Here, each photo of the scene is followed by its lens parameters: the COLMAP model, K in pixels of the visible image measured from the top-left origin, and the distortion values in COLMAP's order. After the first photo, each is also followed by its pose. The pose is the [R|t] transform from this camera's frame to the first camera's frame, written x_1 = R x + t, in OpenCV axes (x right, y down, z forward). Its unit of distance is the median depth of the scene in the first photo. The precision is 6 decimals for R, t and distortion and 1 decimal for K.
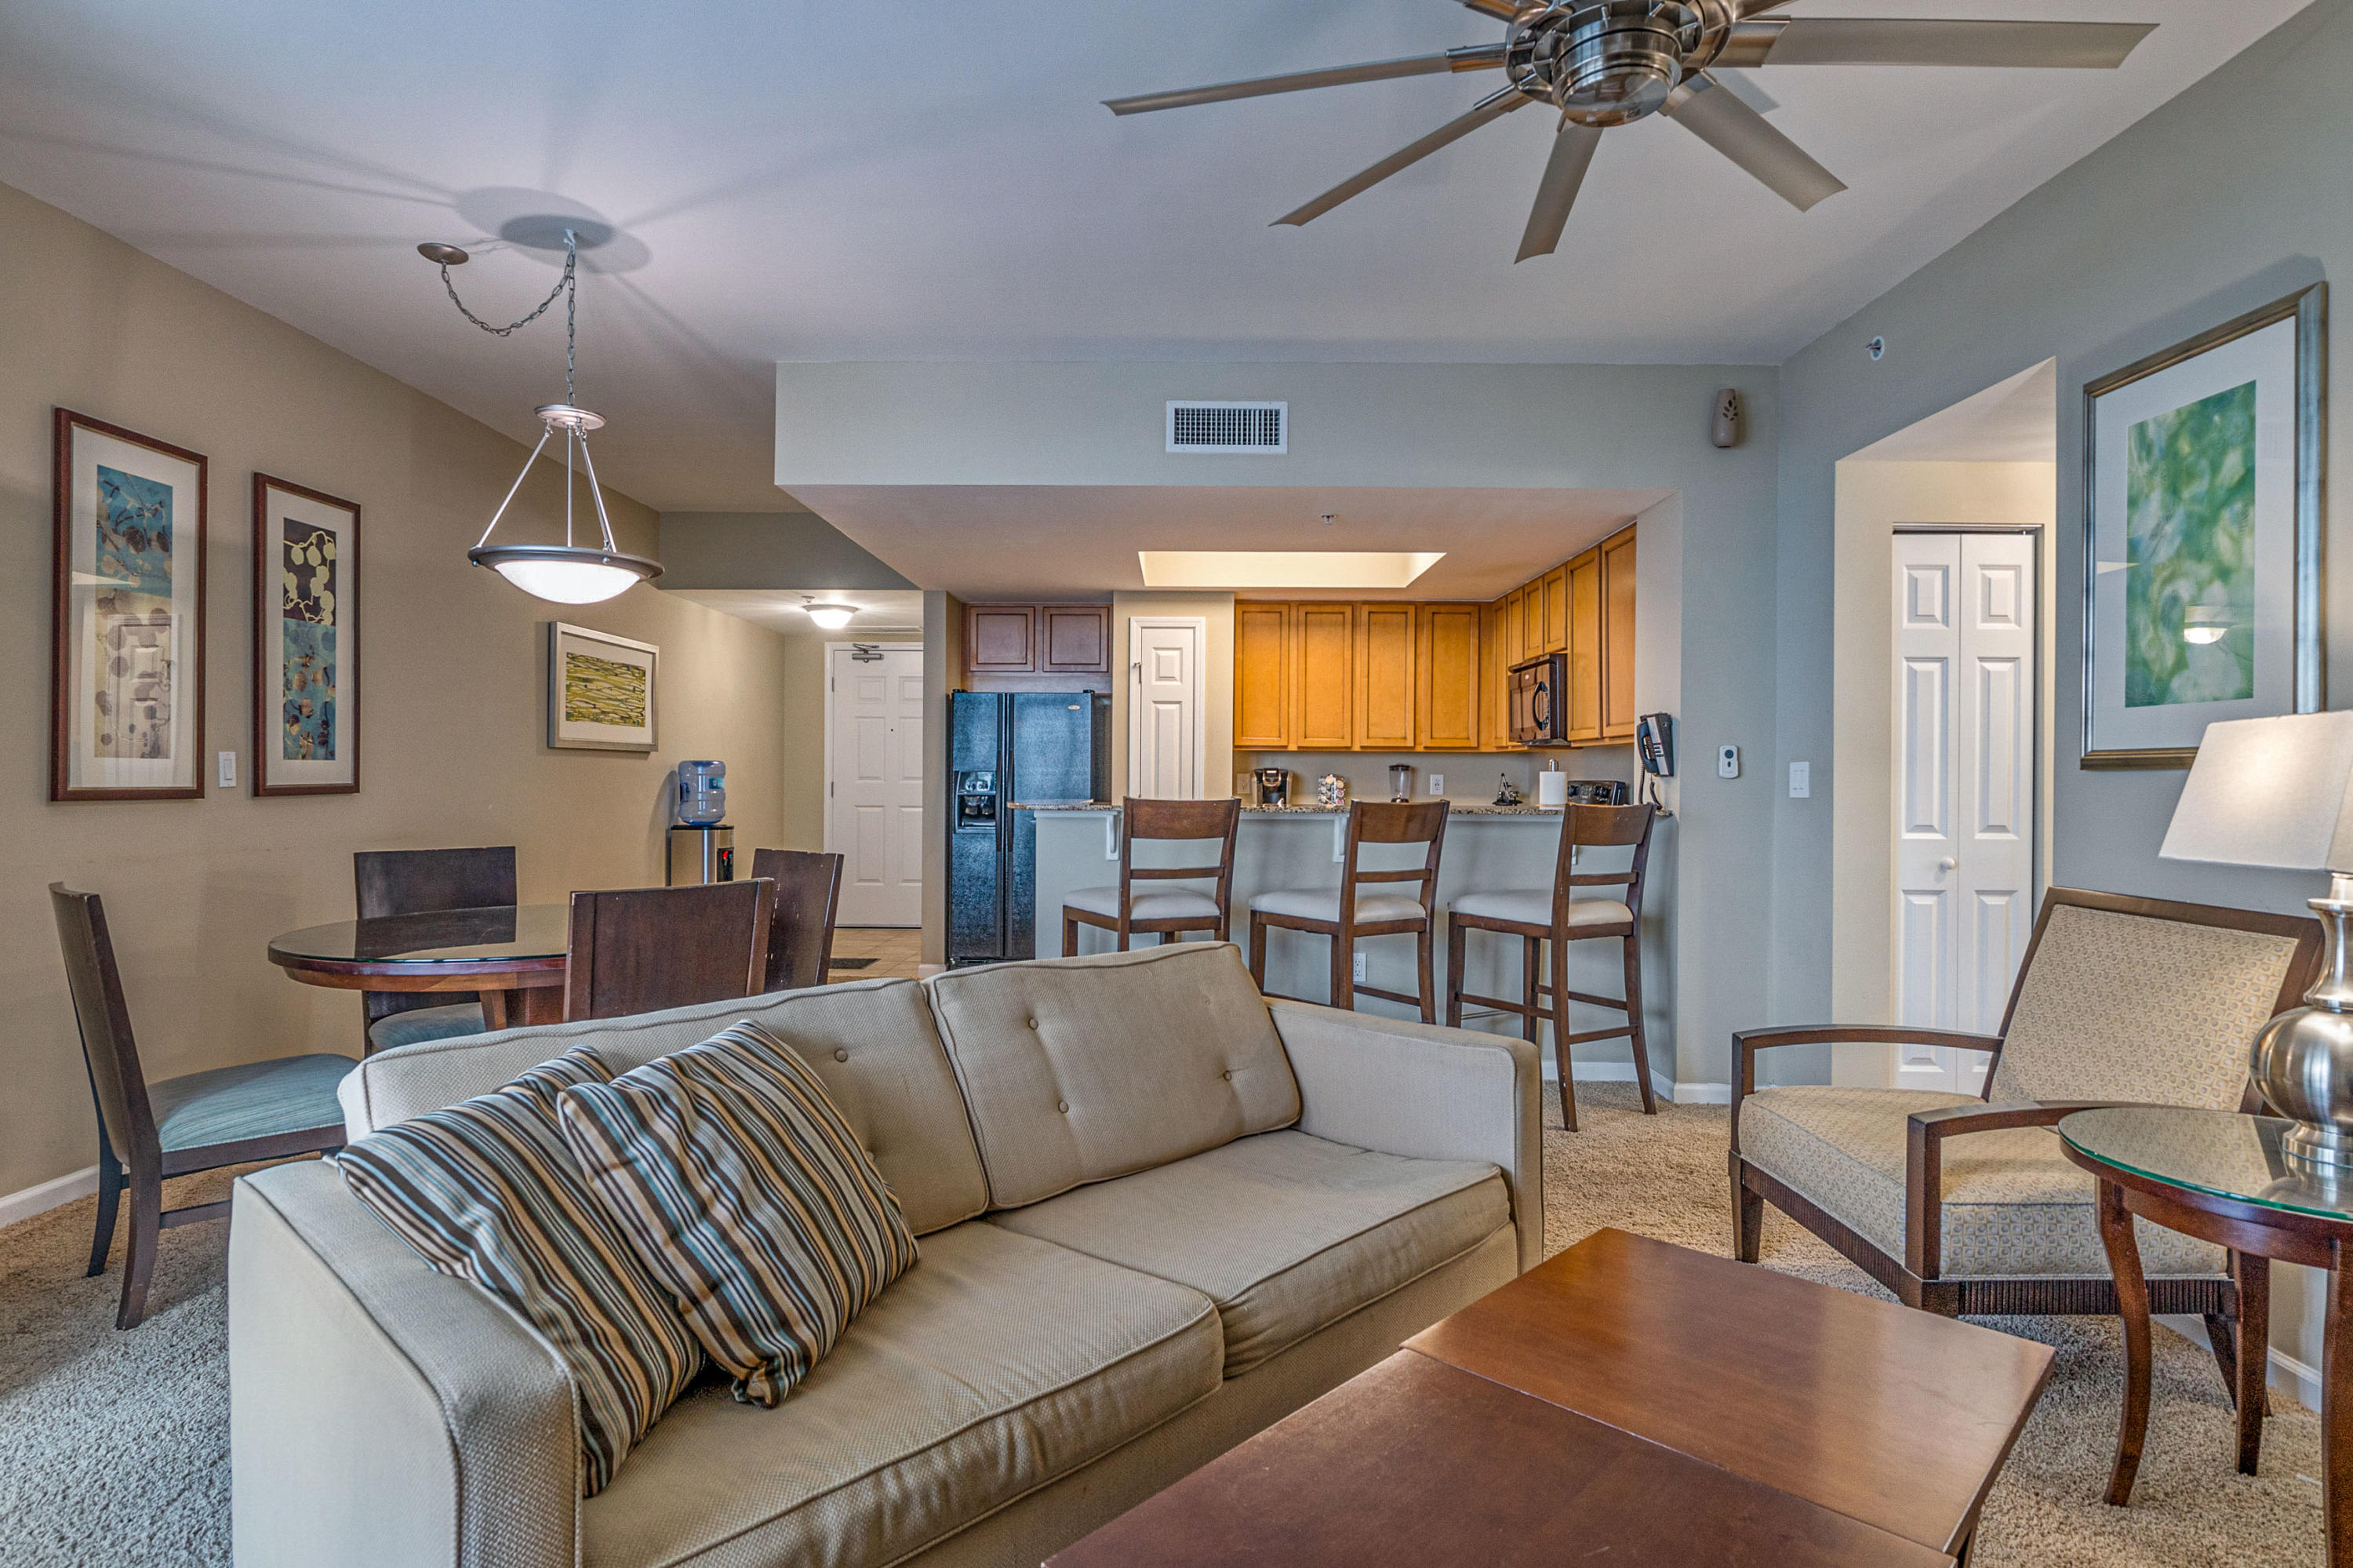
lens RADIAL K [[1244.7, 0, 1169.5], [0, 1244.7, 772.7], [0, 0, 1]] dist [-0.002749, -0.000754]
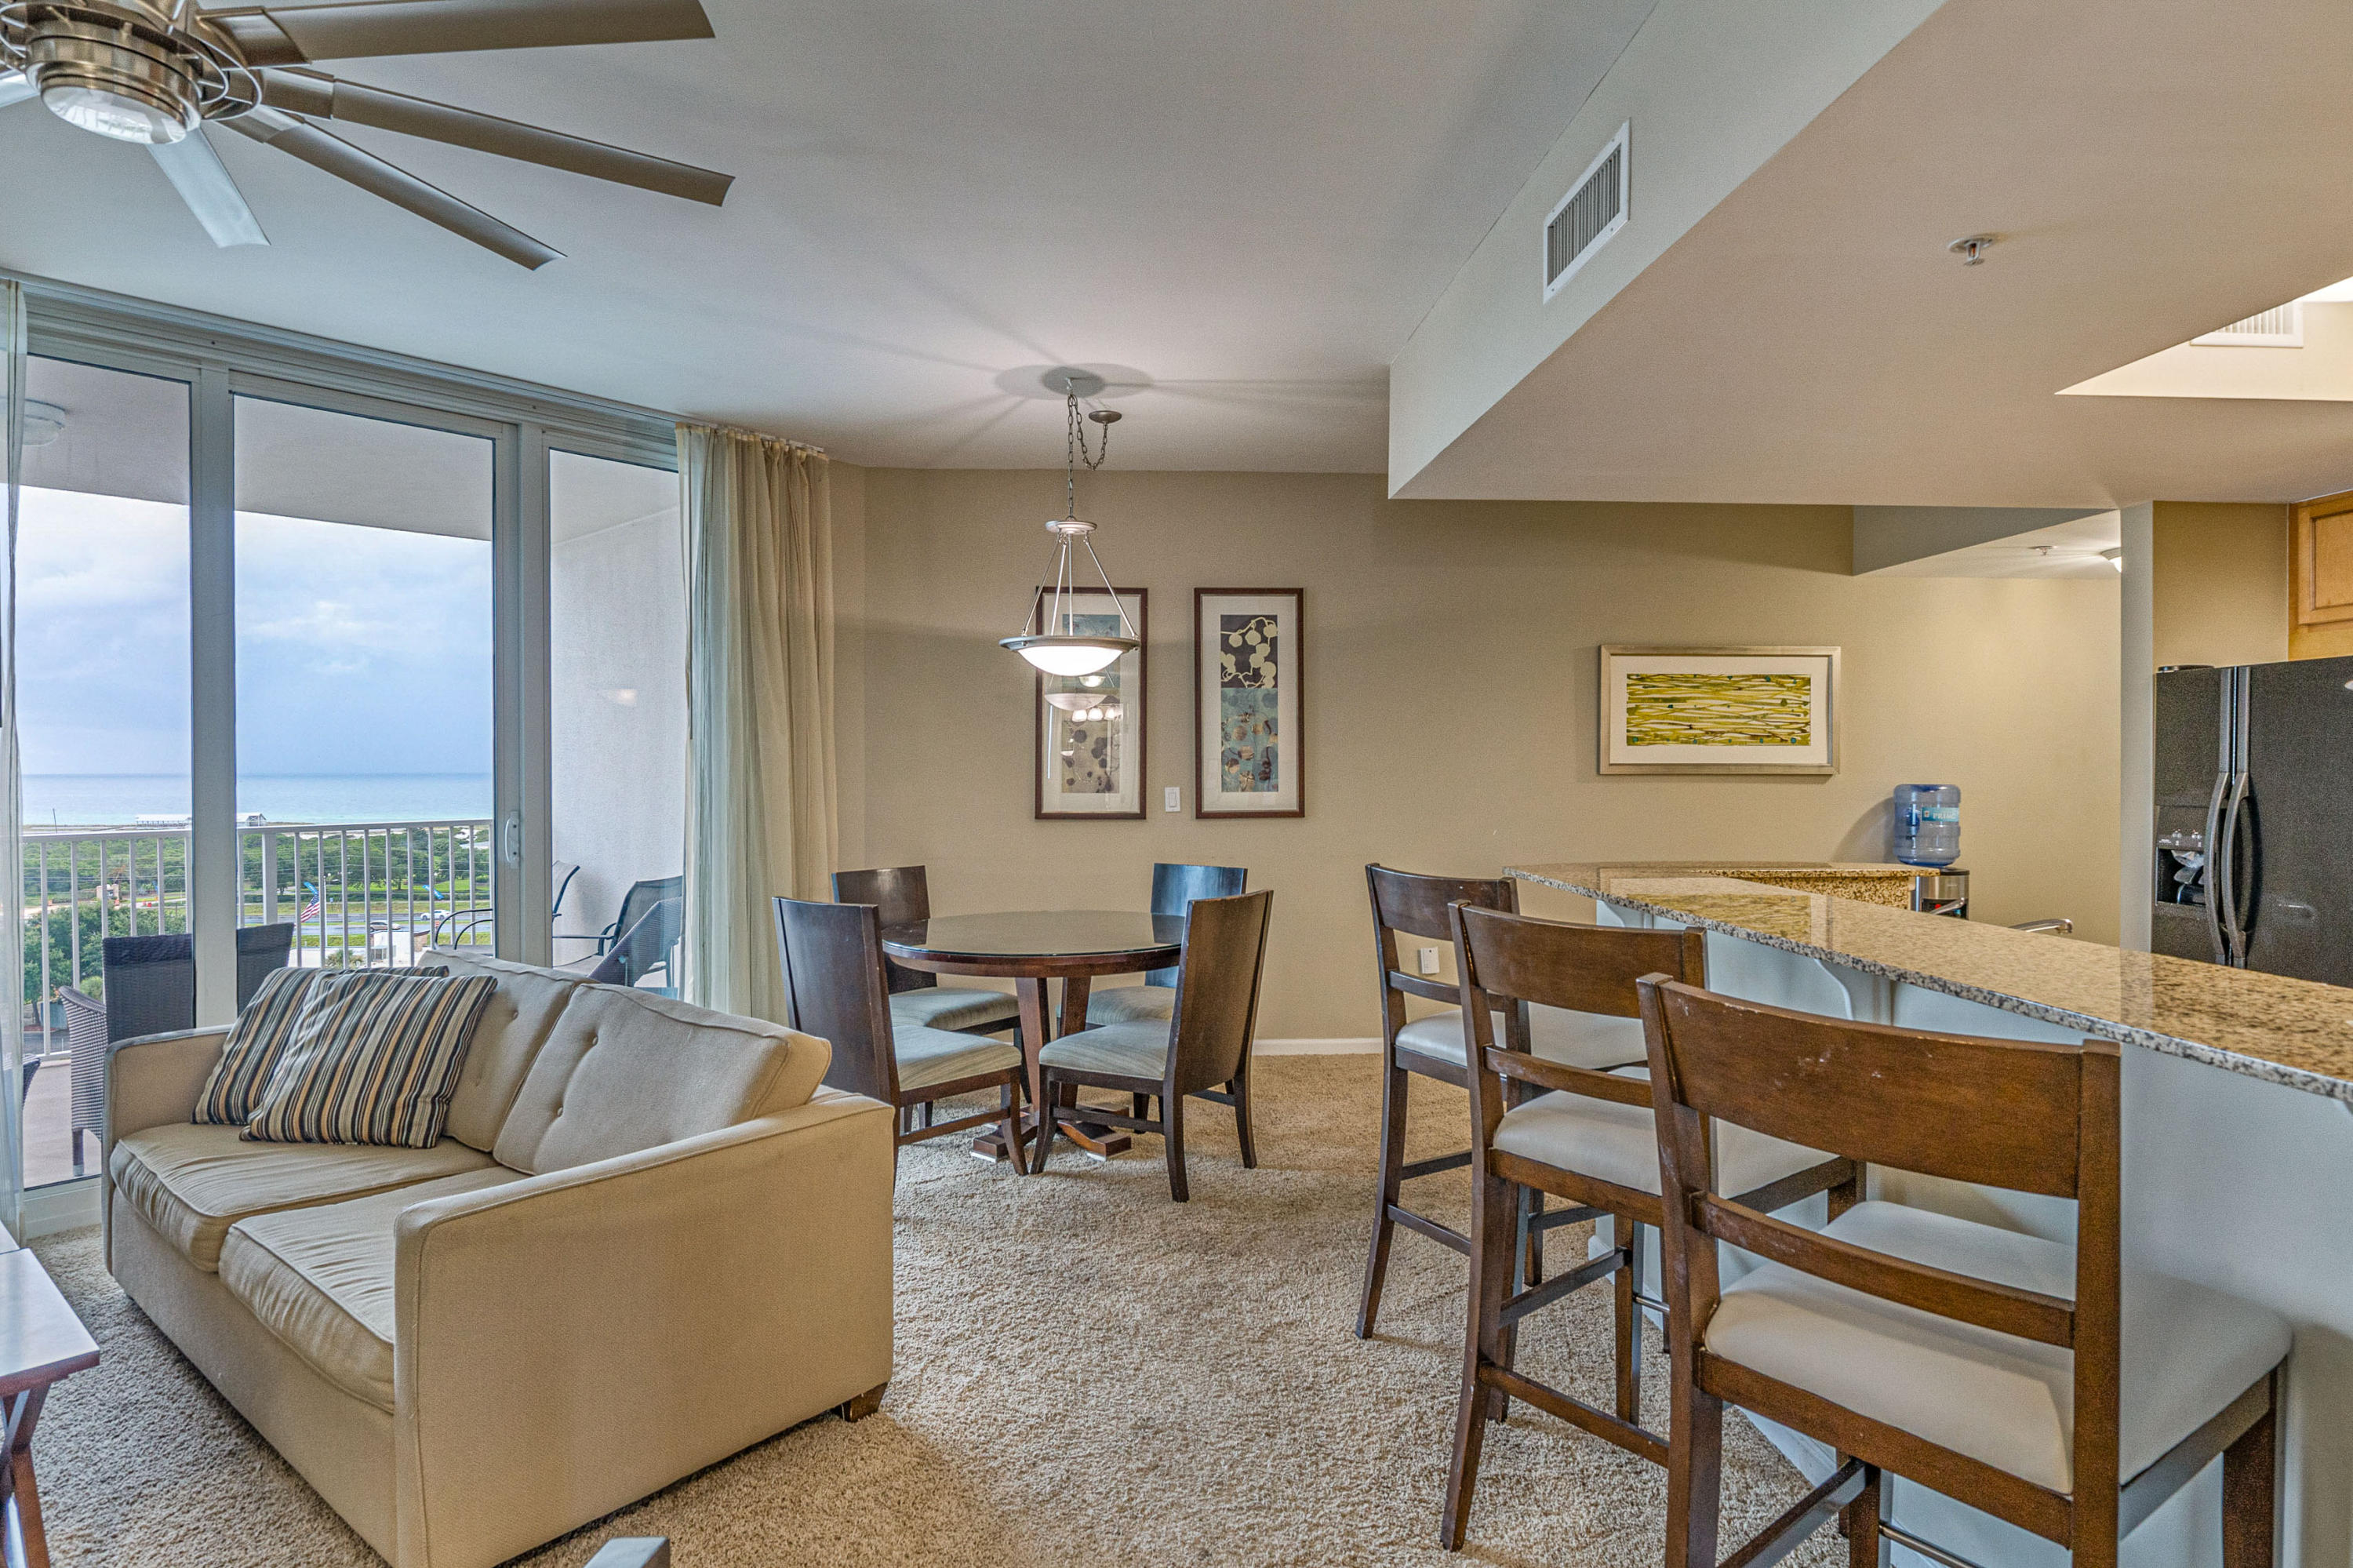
lens RADIAL K [[1244.7, 0, 1169.5], [0, 1244.7, 772.7], [0, 0, 1]] dist [-0.002749, -0.000754]
pose [[0.079760, 0.000164, -0.996814, 0.635669], [0.002867, 0.999996, 0.000393, -0.032134], [0.996810, -0.002889, 0.079759, 0.821681]]
